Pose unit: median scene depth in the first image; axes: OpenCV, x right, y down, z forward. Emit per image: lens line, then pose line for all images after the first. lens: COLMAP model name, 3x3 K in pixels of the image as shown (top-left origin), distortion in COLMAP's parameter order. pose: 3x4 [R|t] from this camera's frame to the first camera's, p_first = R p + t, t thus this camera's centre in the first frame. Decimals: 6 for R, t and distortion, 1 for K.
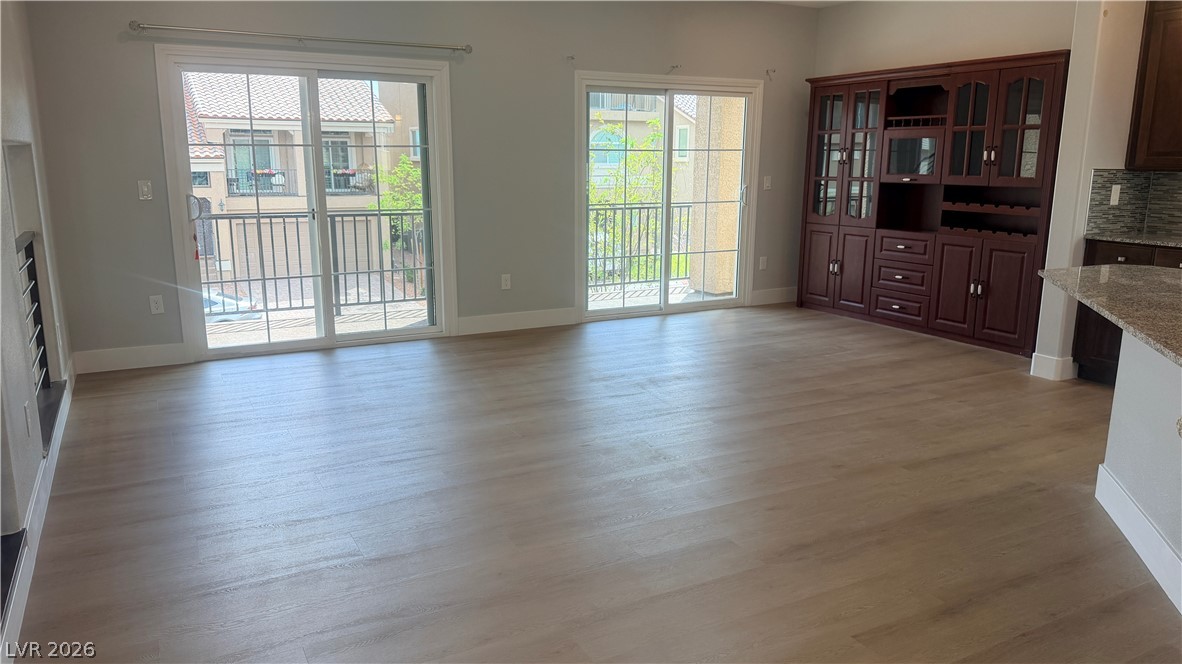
lens RADIAL K [[823.7, 0, 591.1], [0, 823.7, 341.9], [0, 0, 1]] dist [0.053554, -0.067622]
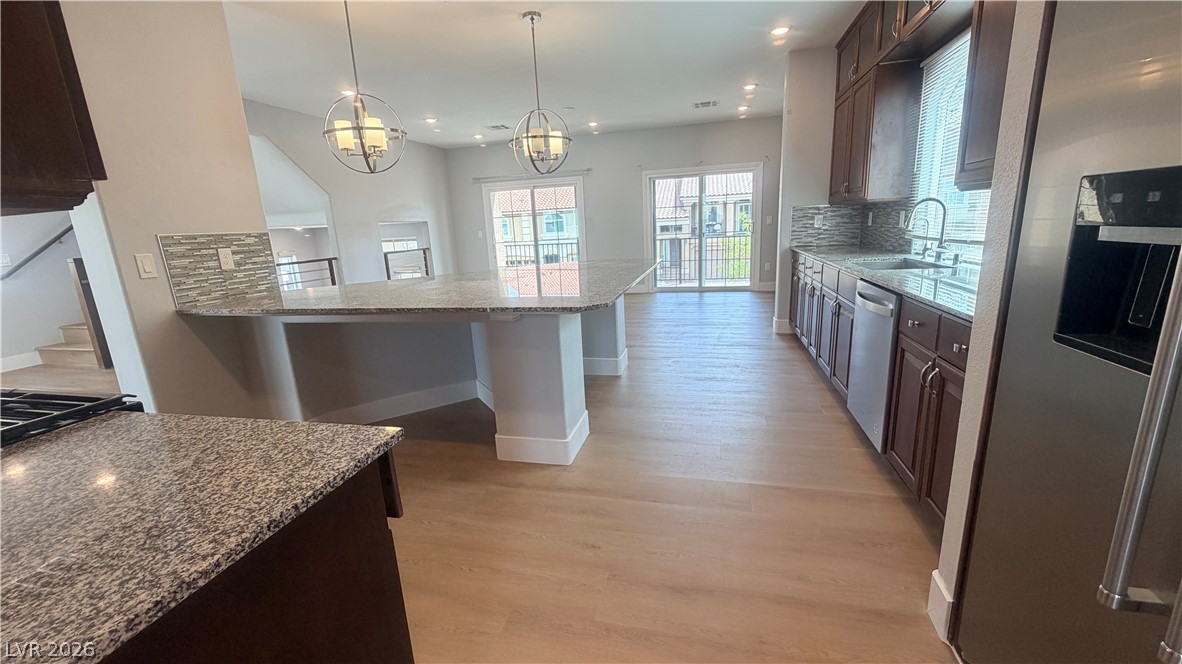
lens RADIAL K [[472.6, 0, 586.5], [0, 472.6, 334.6], [0, 0, 1]] dist [0.002592, -0.000147]
pose [[0.729860, 0.115952, -0.673691, 0.763662], [-0.094168, 0.993168, 0.068919, 0.016462], [0.677079, 0.013139, 0.735793, 0.020378]]
